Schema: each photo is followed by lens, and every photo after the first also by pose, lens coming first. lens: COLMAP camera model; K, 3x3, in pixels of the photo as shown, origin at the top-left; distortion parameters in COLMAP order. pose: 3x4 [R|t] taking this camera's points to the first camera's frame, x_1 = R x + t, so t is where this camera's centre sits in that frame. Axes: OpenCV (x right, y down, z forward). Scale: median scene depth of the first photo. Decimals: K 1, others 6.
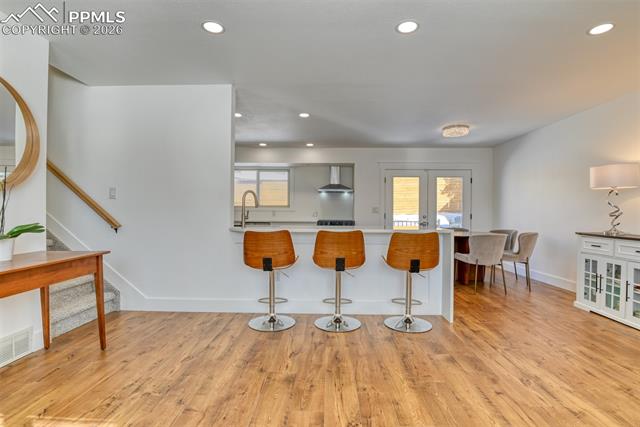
lens RADIAL K [[322.8, 0, 320.1], [0, 322.8, 212.1], [0, 0, 1]] dist [-0.026822, -0.000830]
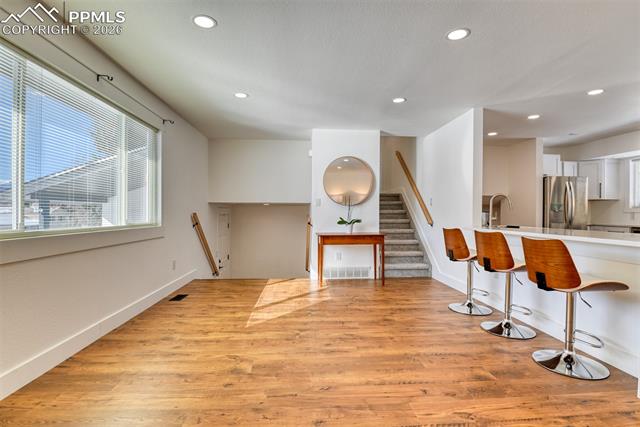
lens RADIAL K [[322.8, 0, 318.2], [0, 322.8, 215.4], [0, 0, 1]] dist [-0.026822, -0.000830]
pose [[0.061907, -0.001259, -0.998081, 1.341097], [-0.012439, 0.999921, -0.002033, 0.019561], [0.998004, 0.012541, 0.061886, 0.516710]]
